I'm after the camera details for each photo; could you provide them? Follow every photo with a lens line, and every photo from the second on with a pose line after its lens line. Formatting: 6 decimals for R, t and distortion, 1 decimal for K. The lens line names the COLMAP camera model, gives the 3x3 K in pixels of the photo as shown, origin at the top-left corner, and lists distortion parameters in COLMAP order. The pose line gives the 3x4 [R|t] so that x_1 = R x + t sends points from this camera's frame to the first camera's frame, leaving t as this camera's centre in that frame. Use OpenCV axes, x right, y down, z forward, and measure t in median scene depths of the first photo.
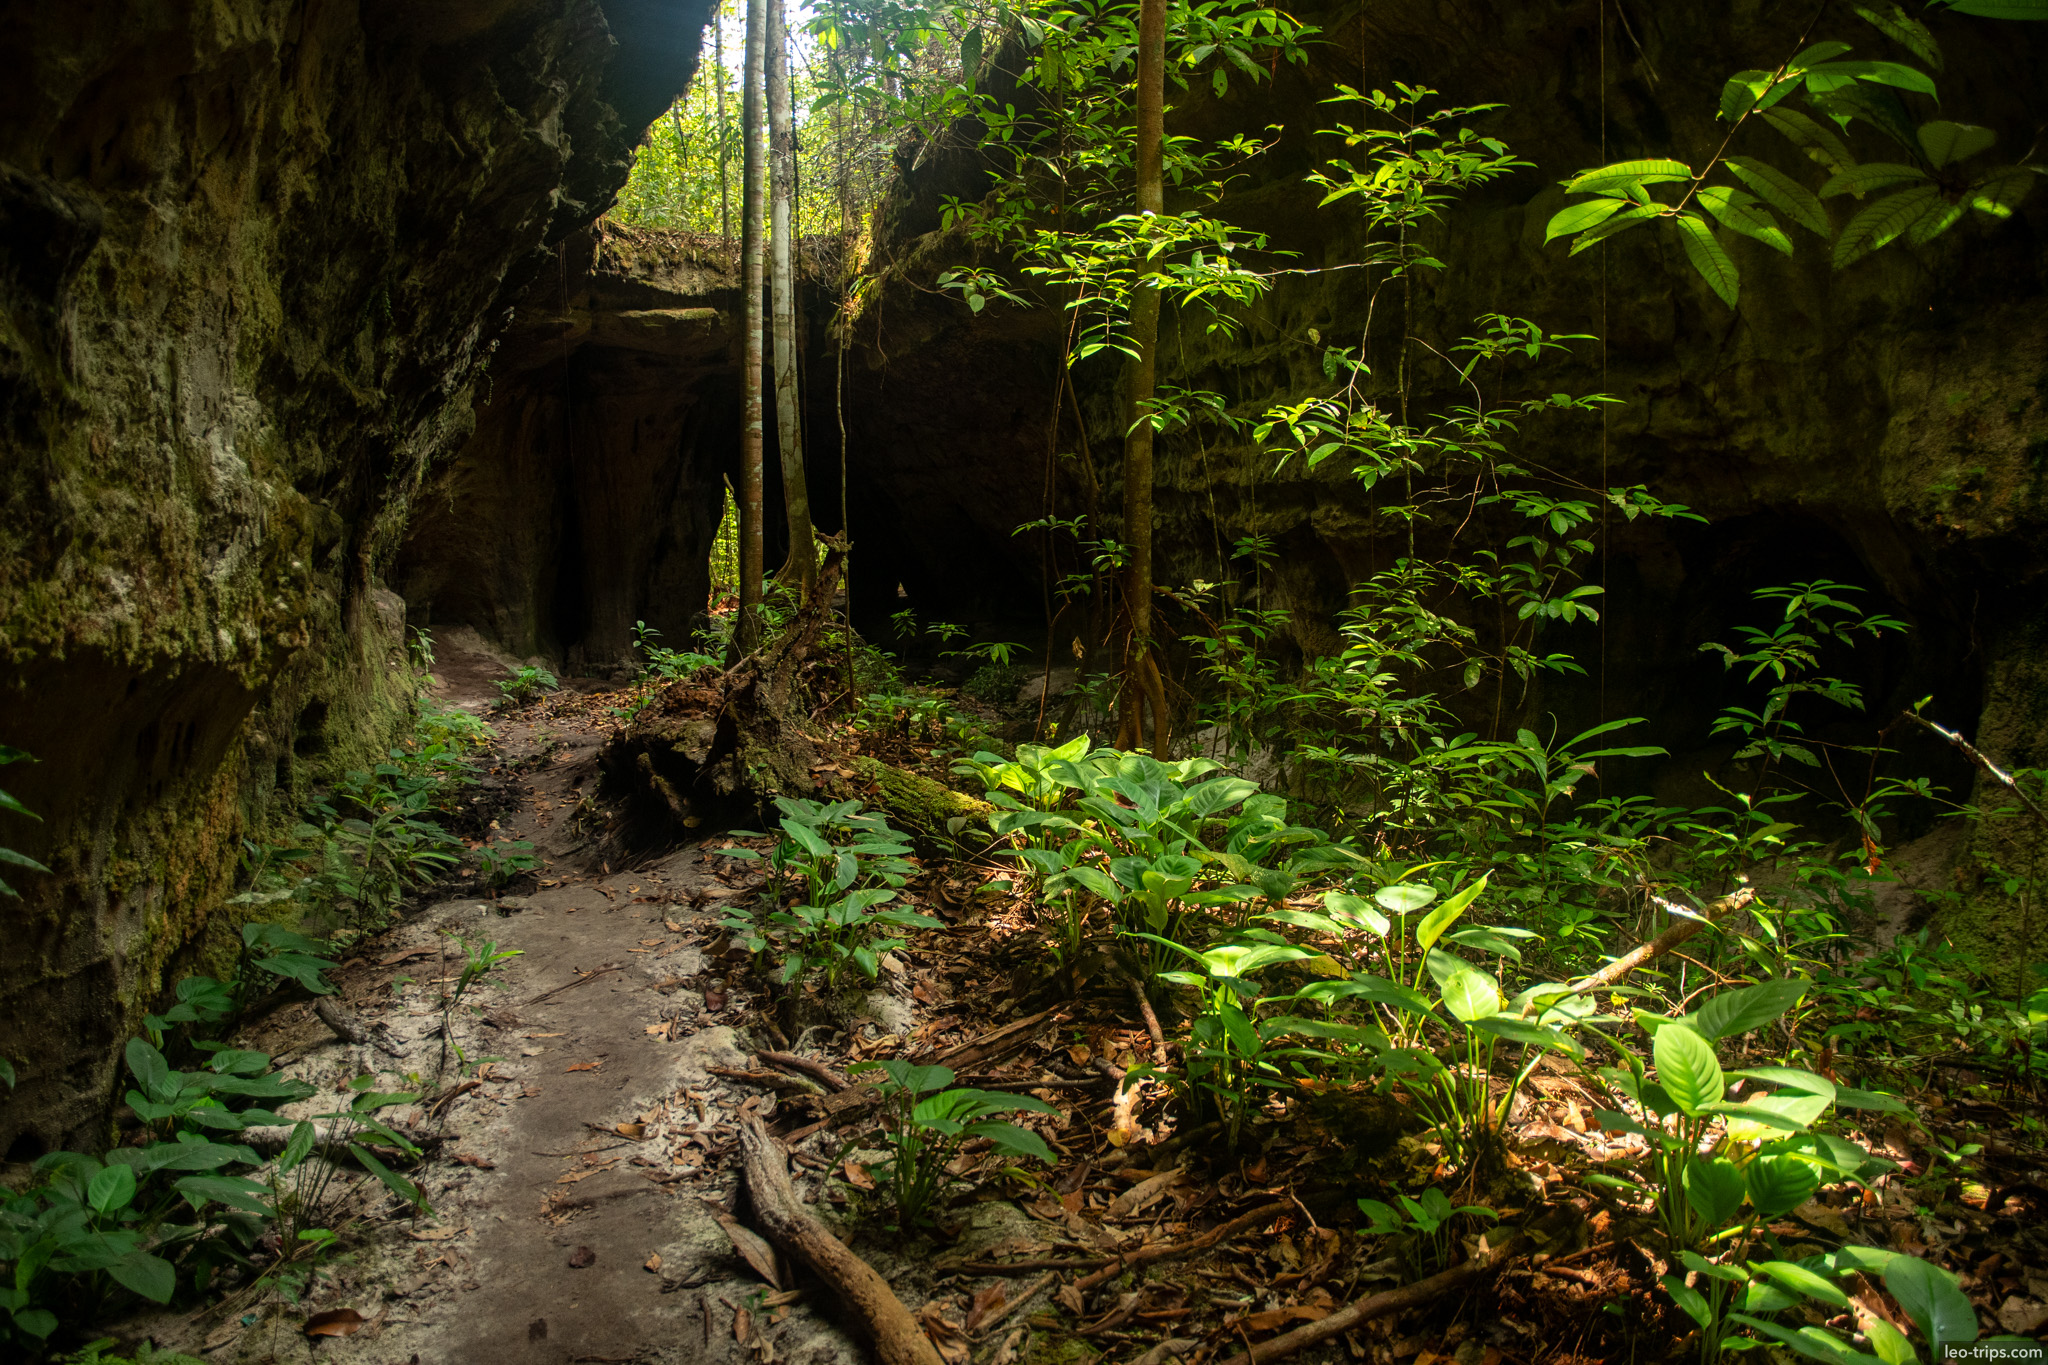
lens RADIAL K [[1440.8, 0, 1020.1], [0, 1440.8, 705.9], [0, 0, 1]] dist [-0.120748, 0.066315]
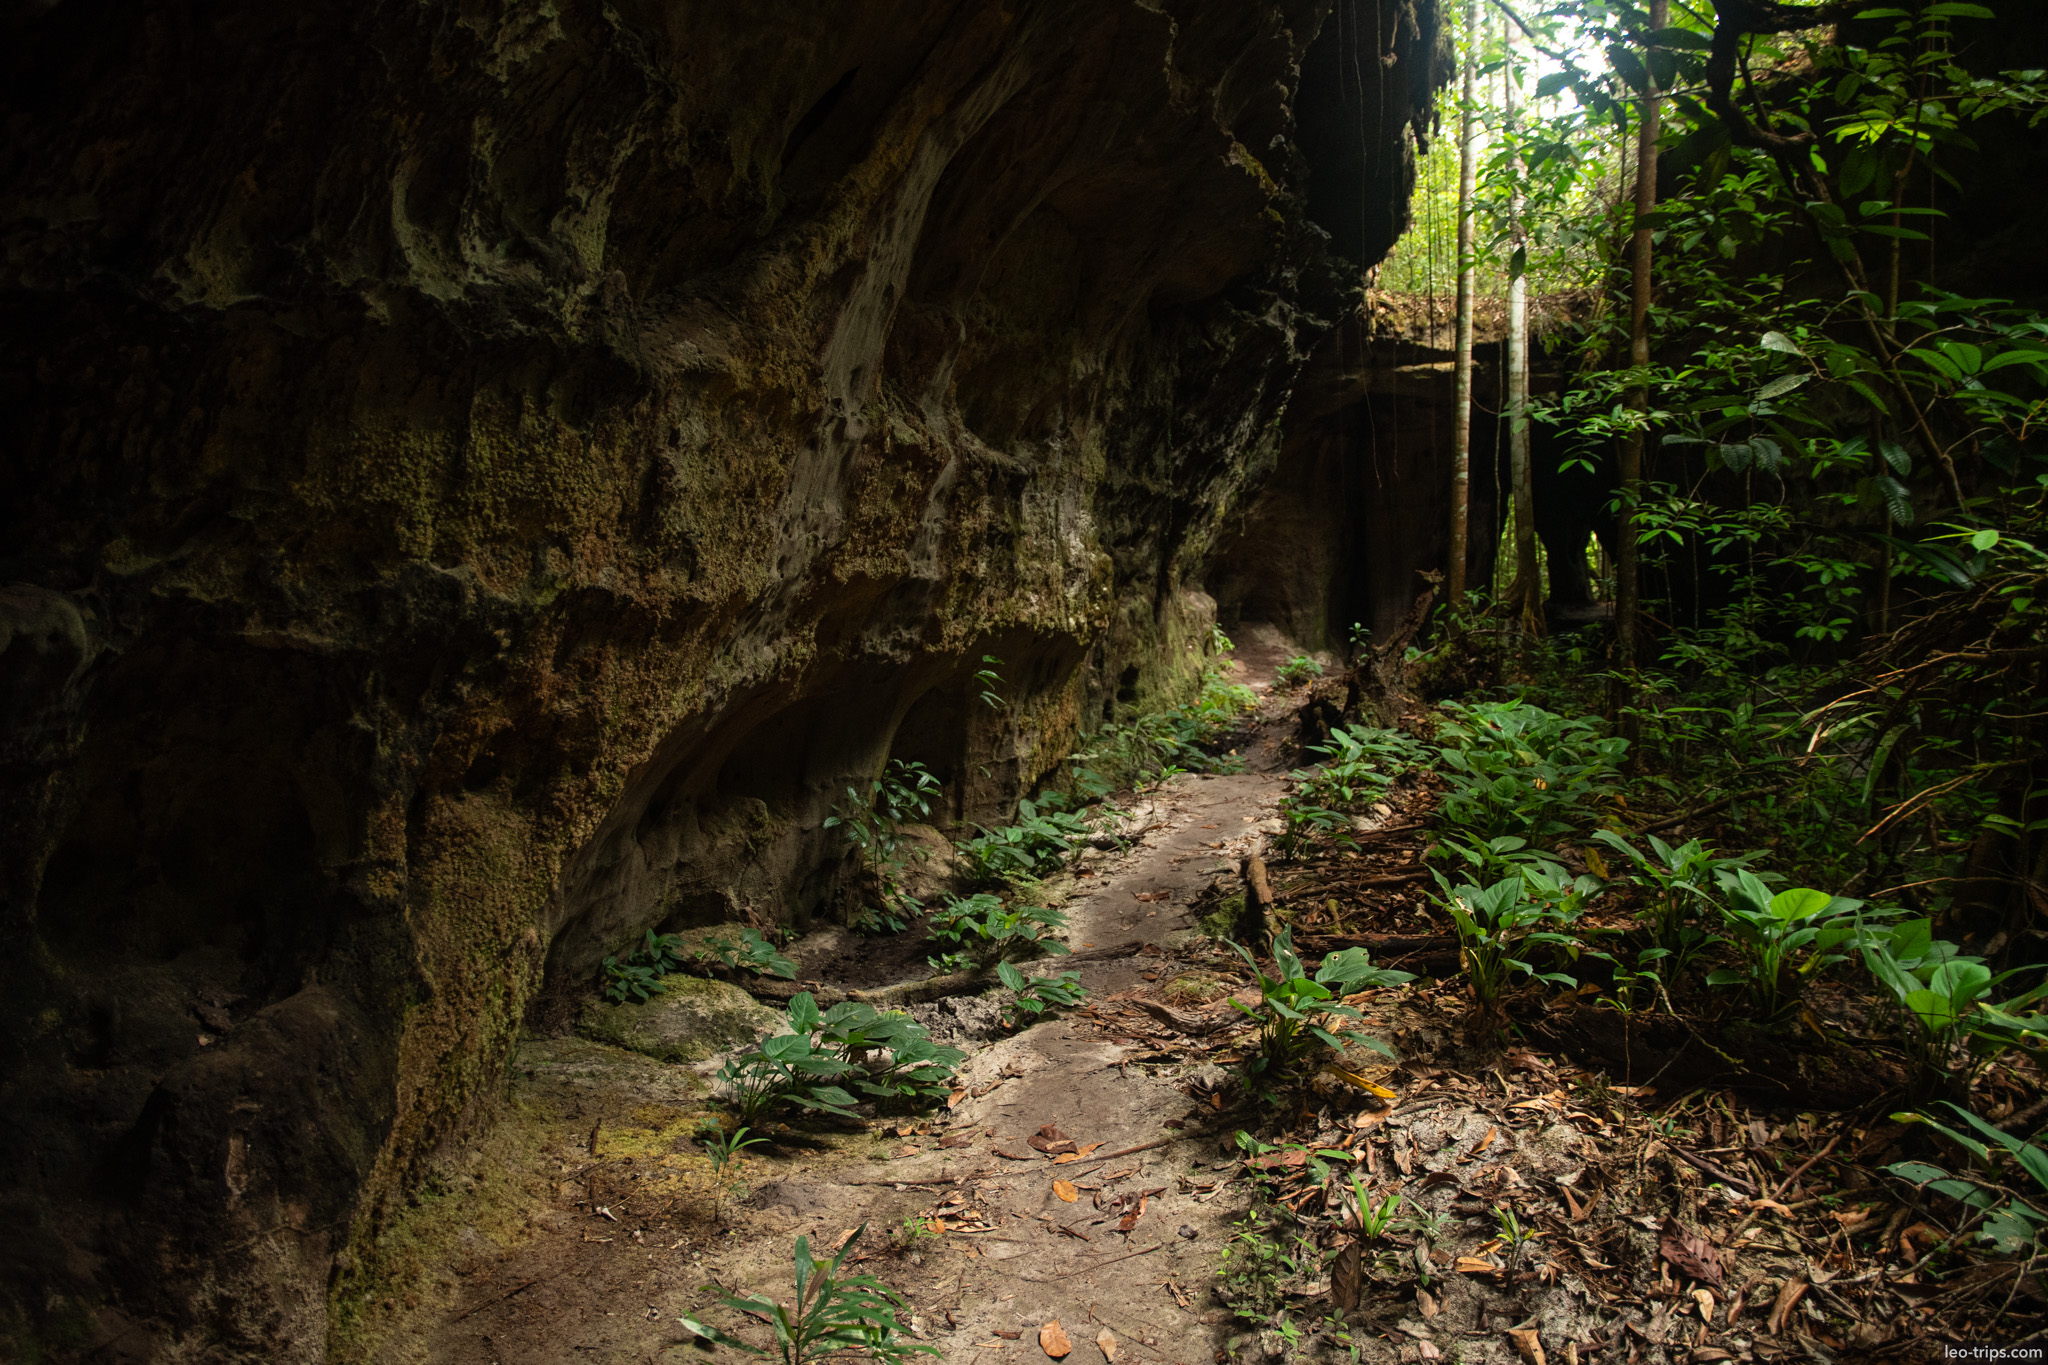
lens RADIAL K [[1440.8, 0, 1020.1], [0, 1440.8, 705.9], [0, 0, 1]] dist [-0.120748, 0.066315]
pose [[0.841968, 0.058908, -0.536301, 0.550102], [-0.060240, 0.998070, 0.015055, 0.050961], [0.536153, 0.019631, 0.843892, -0.900469]]
